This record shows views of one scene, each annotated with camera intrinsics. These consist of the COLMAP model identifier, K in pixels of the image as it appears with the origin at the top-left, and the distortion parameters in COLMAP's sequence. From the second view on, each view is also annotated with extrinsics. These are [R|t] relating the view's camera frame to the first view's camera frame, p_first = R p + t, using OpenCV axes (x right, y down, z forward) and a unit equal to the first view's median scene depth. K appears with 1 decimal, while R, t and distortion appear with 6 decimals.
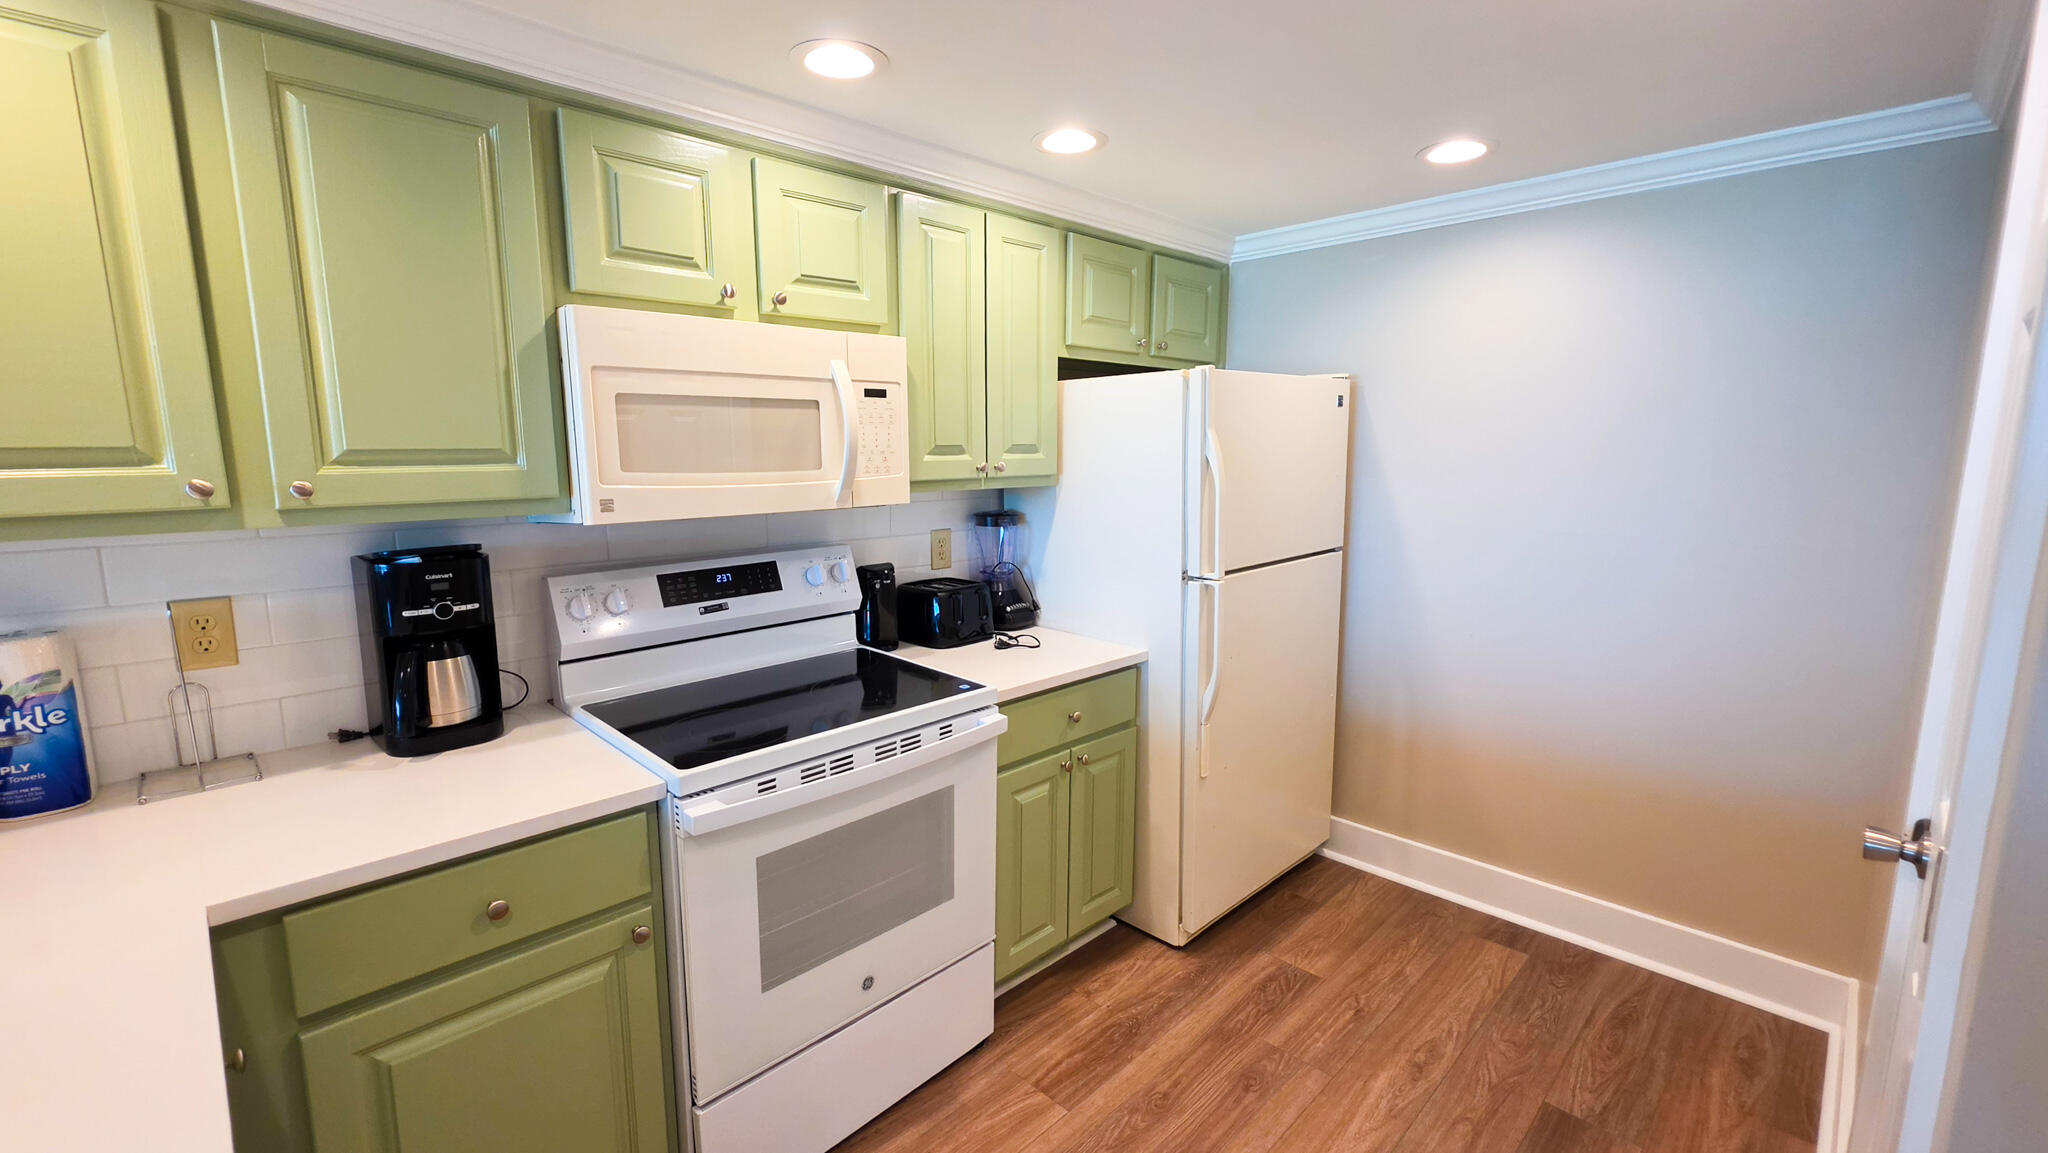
lens RADIAL K [[859.5, 0, 1014.7], [0, 859.5, 571.6], [0, 0, 1]] dist [-0.000863, -0.000100]
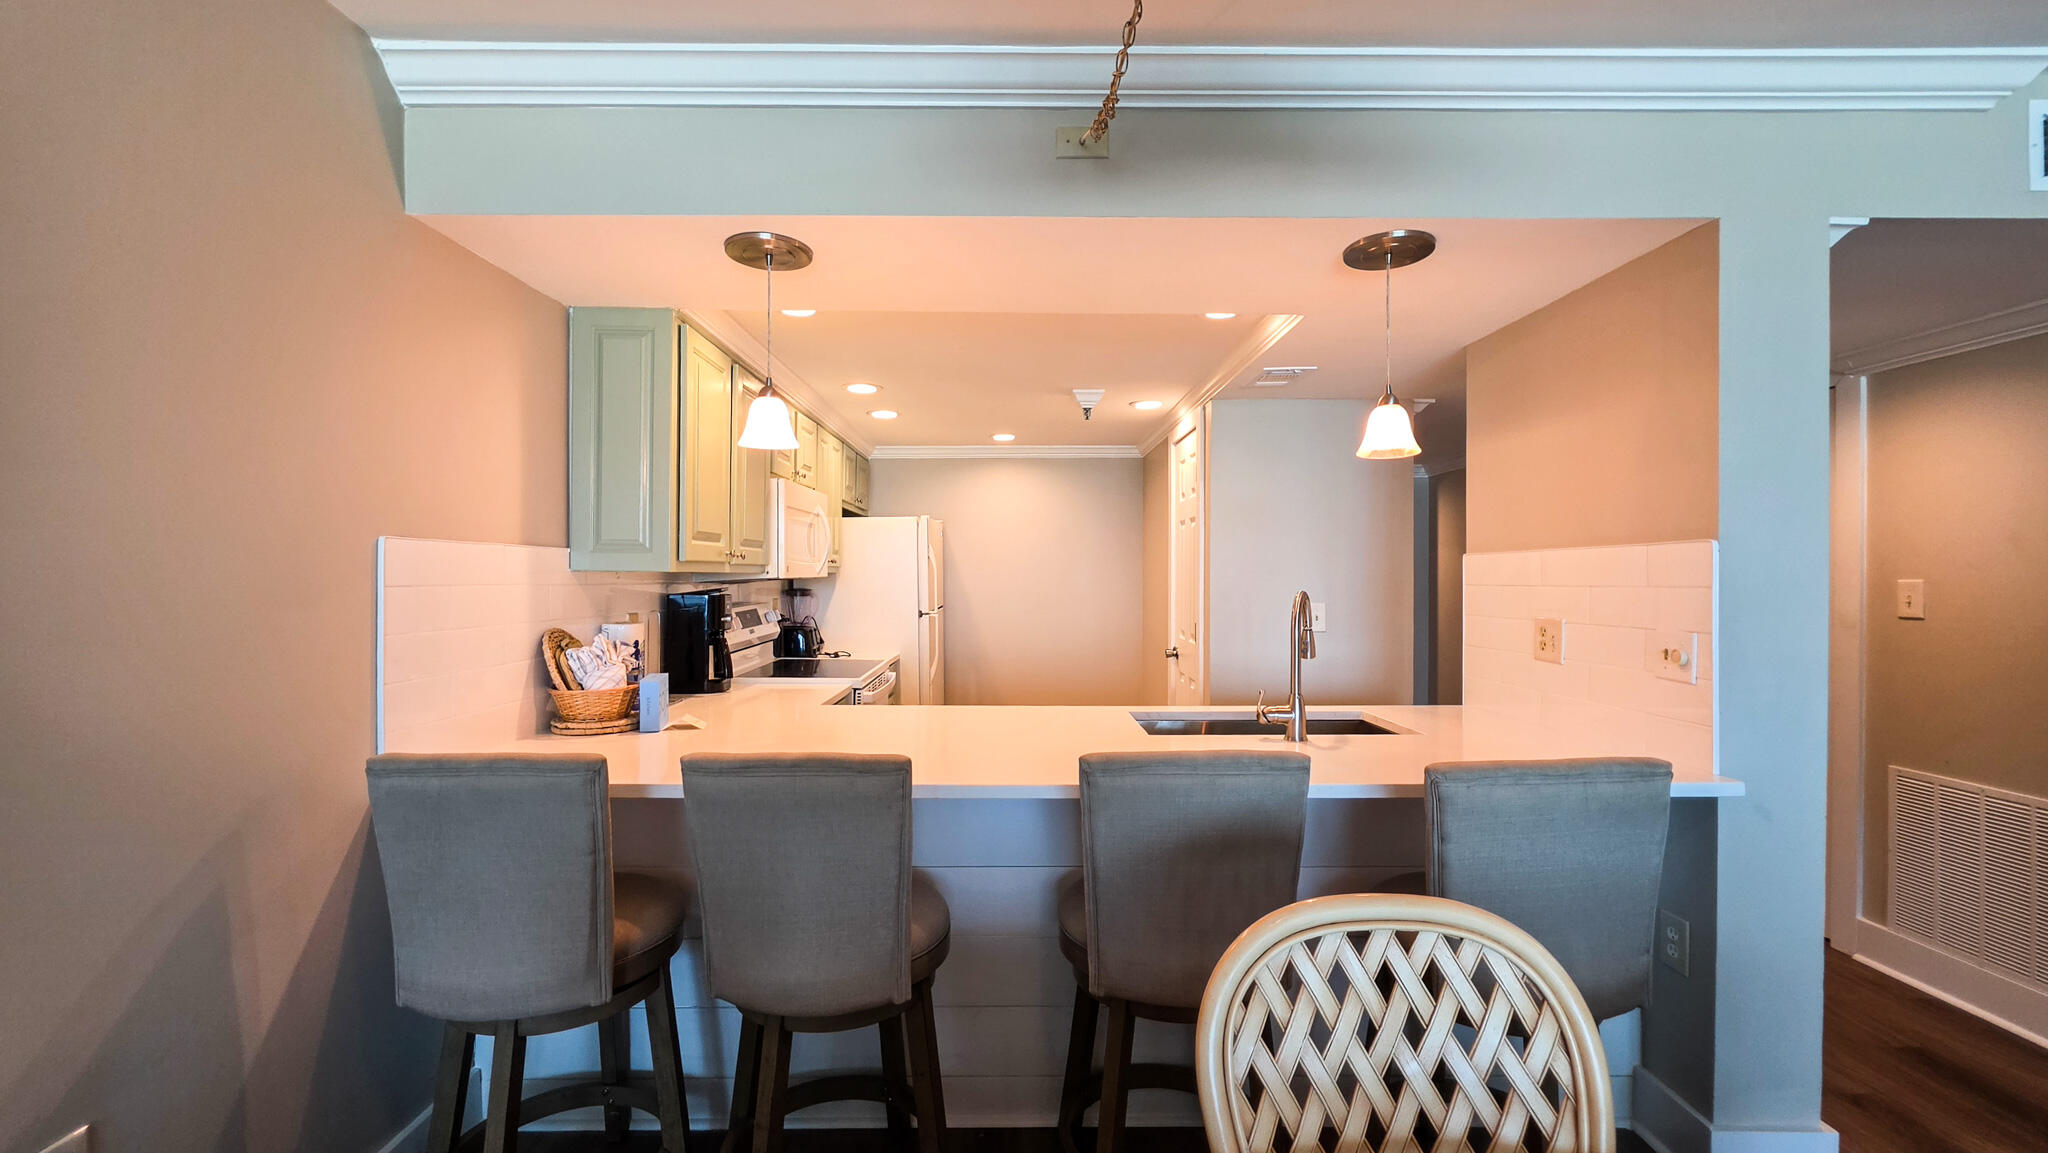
lens RADIAL K [[838.5, 0, 1018.3], [0, 838.5, 572.2], [0, 0, 1]] dist [-0.001800, 0.000162]
pose [[0.700545, 0.004040, 0.713597, -1.239063], [0.104110, 0.988706, -0.107803, 0.171303], [-0.705973, 0.149814, 0.692212, -0.679383]]
